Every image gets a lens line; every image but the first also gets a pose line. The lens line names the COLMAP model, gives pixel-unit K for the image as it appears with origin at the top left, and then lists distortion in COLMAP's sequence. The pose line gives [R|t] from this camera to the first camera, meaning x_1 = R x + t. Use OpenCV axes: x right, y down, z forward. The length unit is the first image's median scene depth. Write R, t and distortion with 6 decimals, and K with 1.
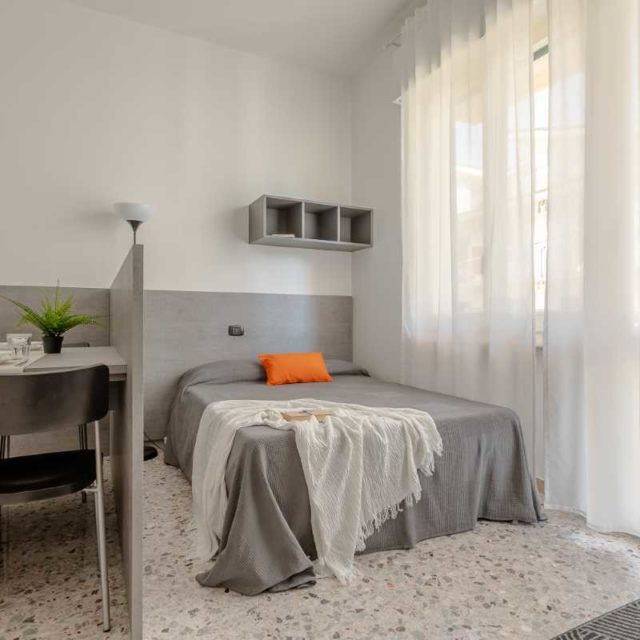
lens RADIAL K [[453.5, 0, 310.8], [0, 453.5, 321.7], [0, 0, 1]] dist [-0.001850, 0.001572]
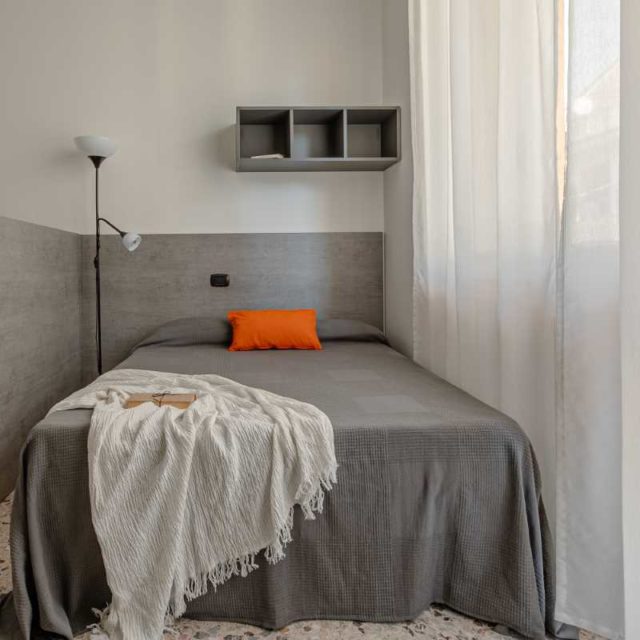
lens RADIAL K [[502.9, 0, 279.3], [0, 502.9, 279.1], [0, 0, 1]] dist [0.000461, 0.006788]
pose [[0.908899, -0.003438, -0.417003, 0.460811], [0.012678, 0.999732, 0.019390, 0.001500], [0.416824, -0.022910, 0.908698, 0.337412]]
